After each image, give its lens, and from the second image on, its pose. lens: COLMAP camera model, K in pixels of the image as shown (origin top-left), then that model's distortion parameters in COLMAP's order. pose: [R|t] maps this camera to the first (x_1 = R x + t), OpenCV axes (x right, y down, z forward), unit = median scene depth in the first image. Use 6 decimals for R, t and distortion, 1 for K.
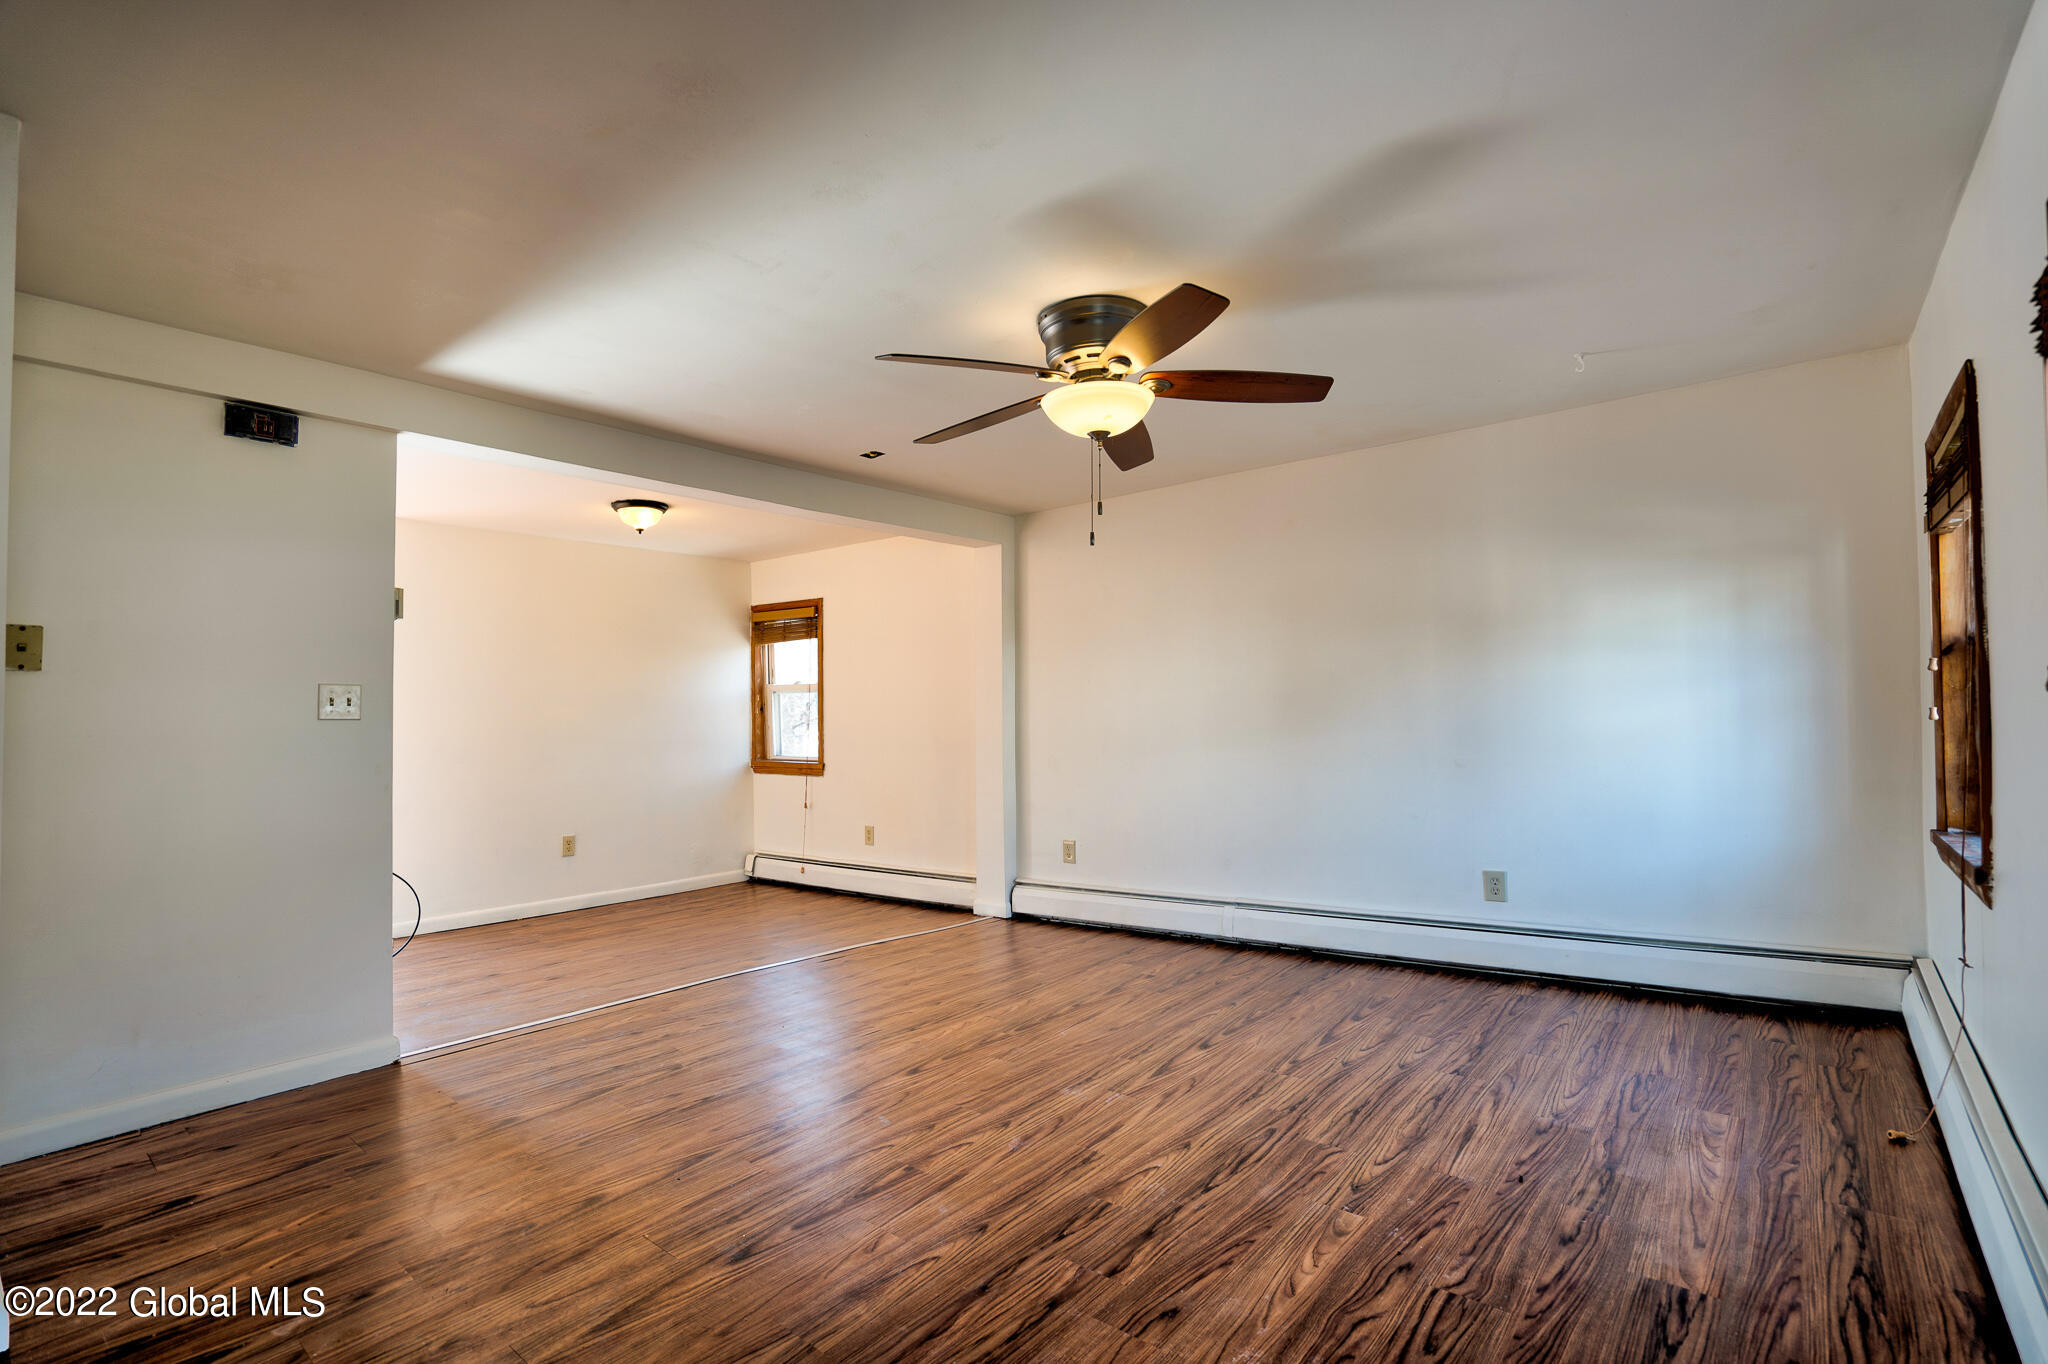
lens RADIAL K [[954.4, 0, 1037.8], [0, 954.4, 686.1], [0, 0, 1]] dist [-0.064705, 0.027189]
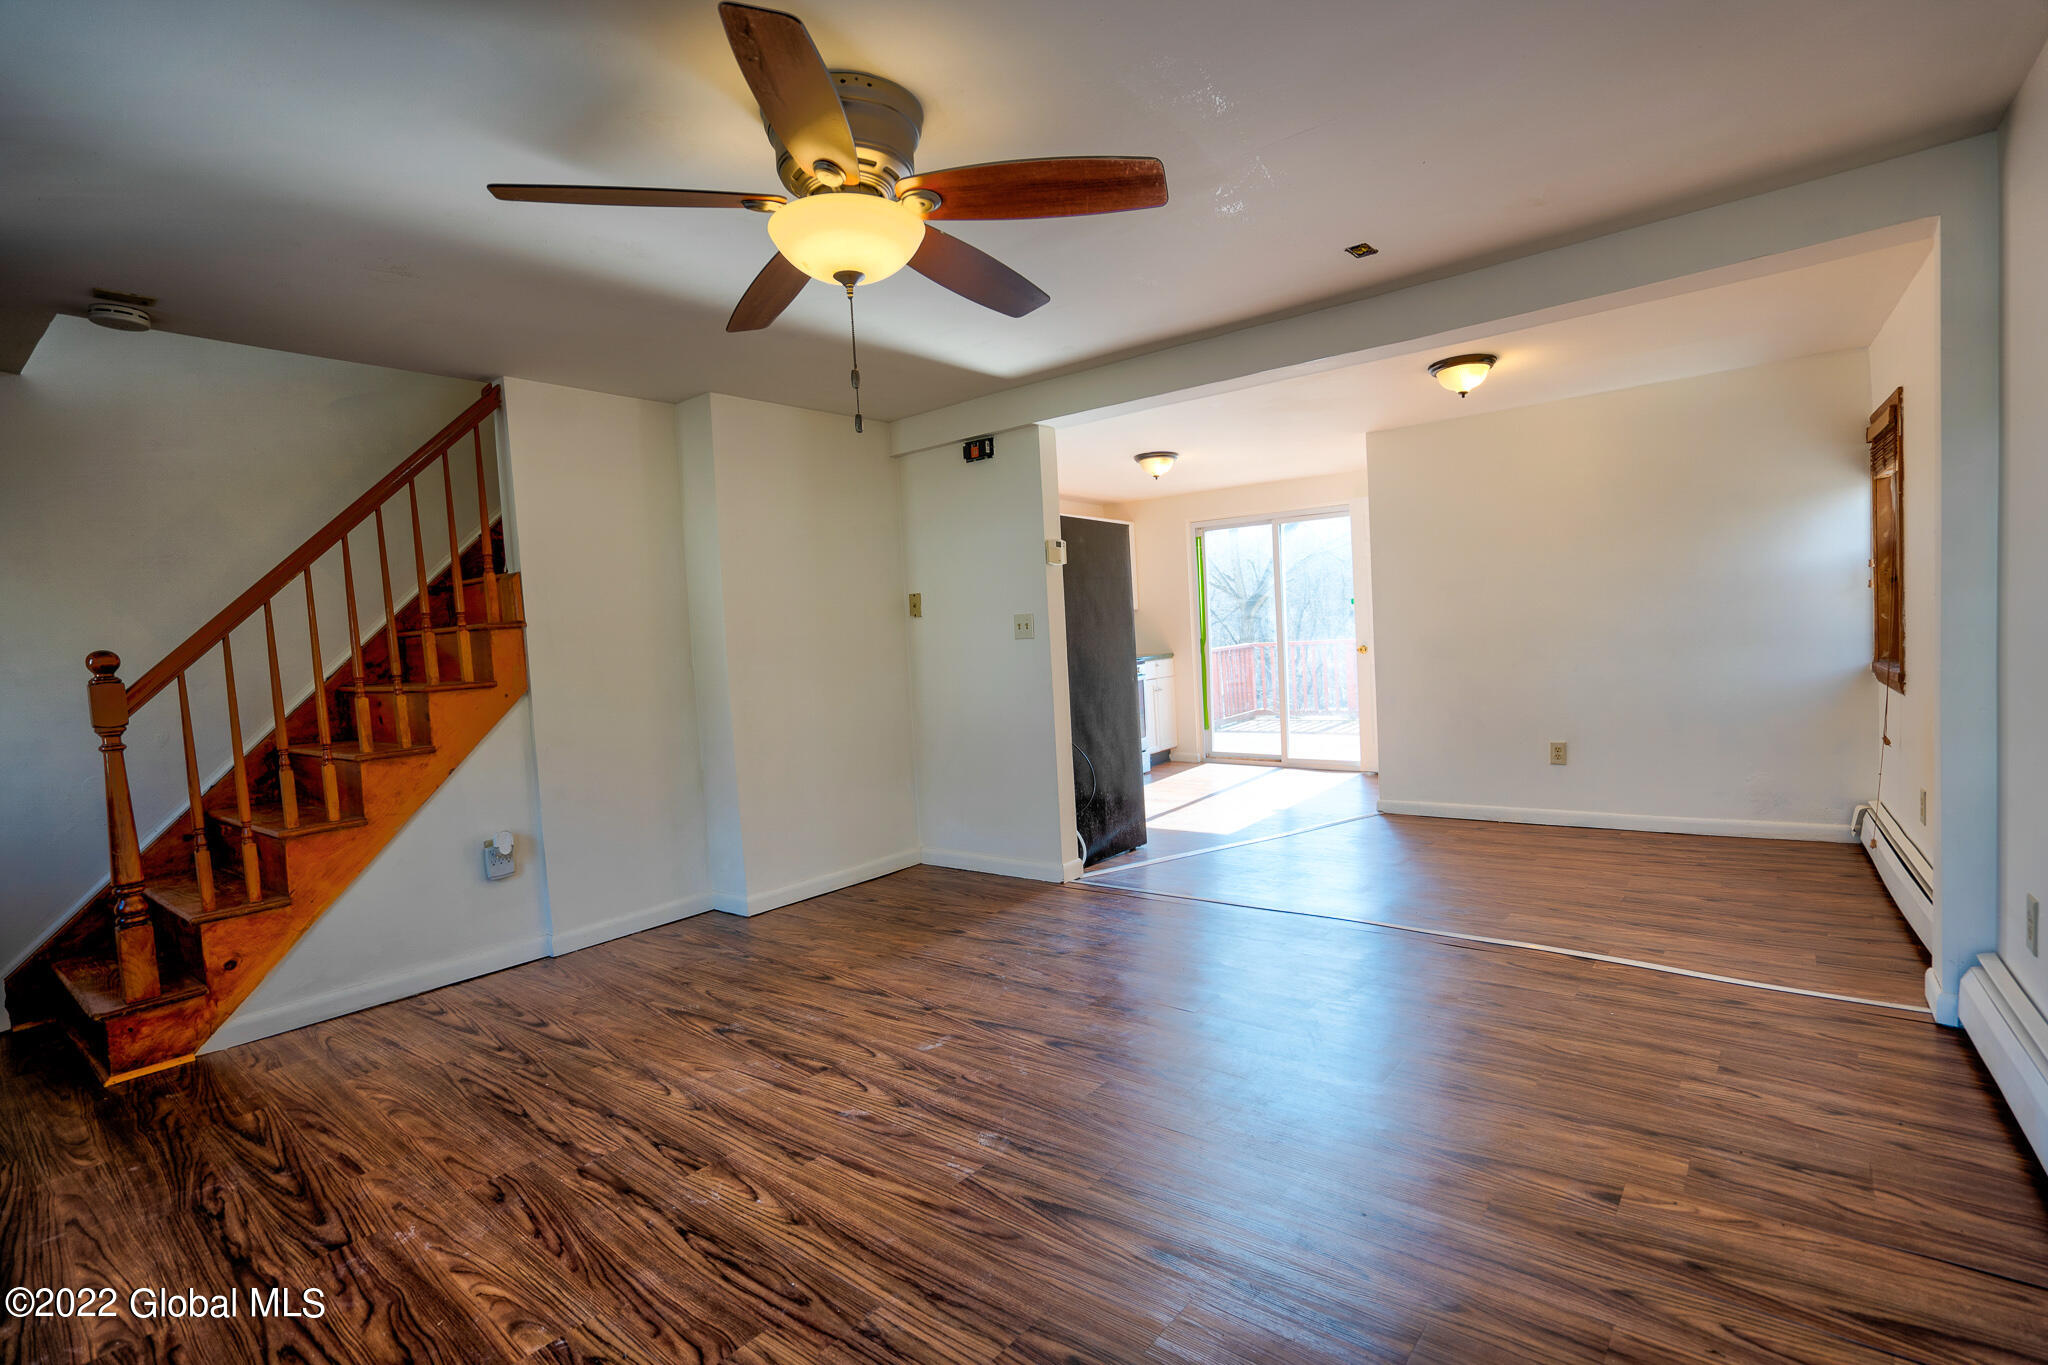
lens RADIAL K [[950.1, 0, 1040.5], [0, 950.1, 690.7], [0, 0, 1]] dist [-0.057663, 0.020940]
pose [[0.004483, 0.069894, -0.997544, 0.888971], [0.087183, 0.993729, 0.070019, 0.016683], [0.996182, -0.087283, -0.001639, 1.230522]]
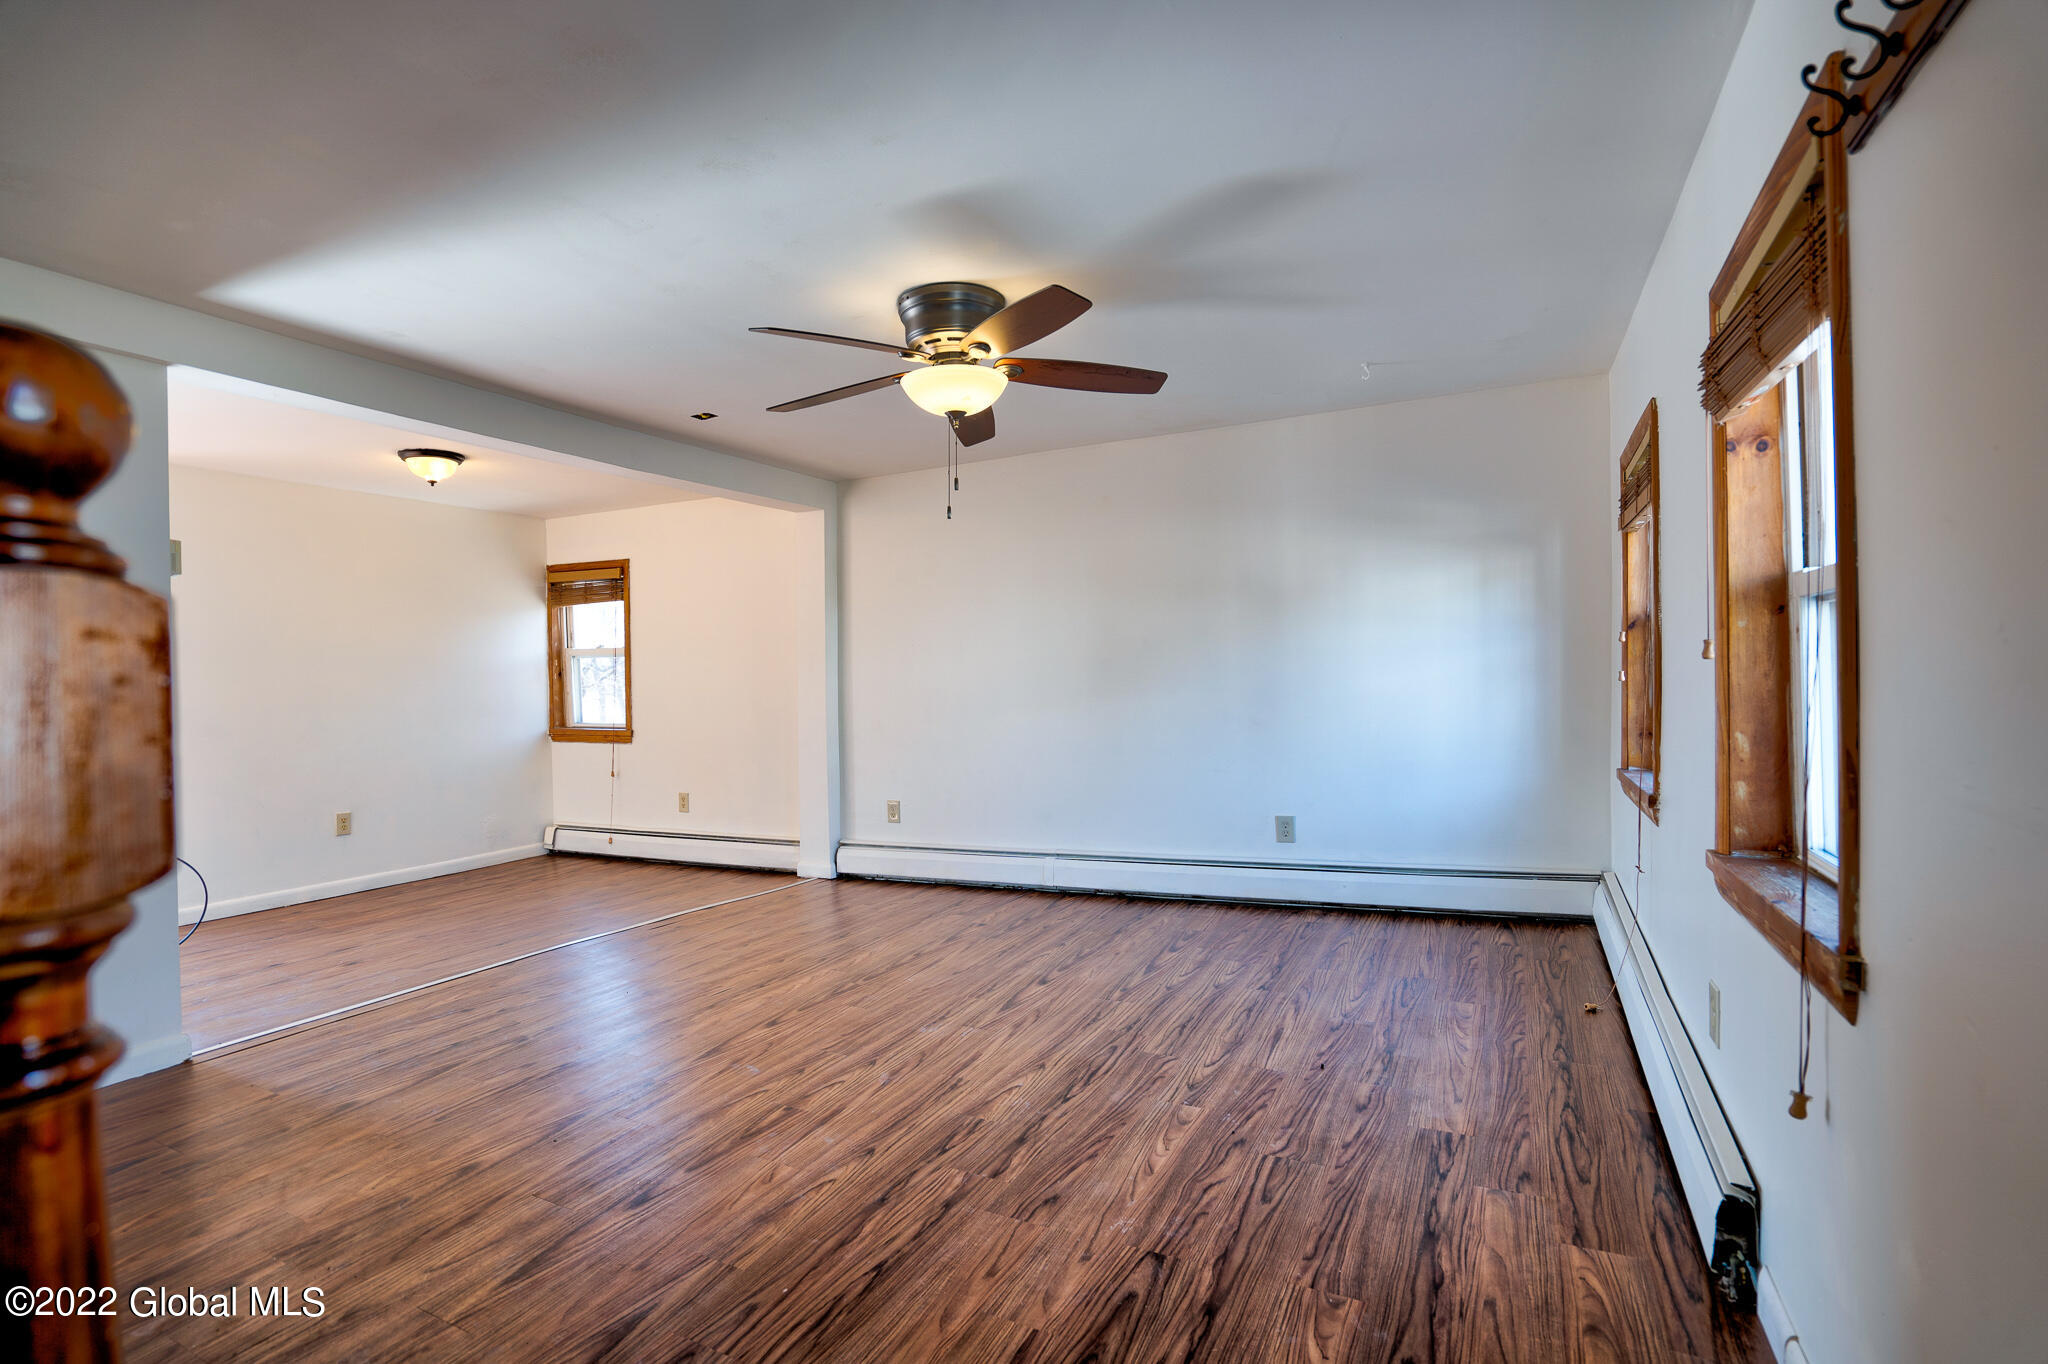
lens RADIAL K [[954.4, 0, 1037.8], [0, 954.4, 686.1], [0, 0, 1]] dist [-0.064705, 0.027189]
pose [[0.975045, -0.004211, 0.221969, -0.091265], [-0.003880, 0.999344, 0.036004, 0.000129], [-0.221975, -0.035966, 0.974389, -0.070487]]
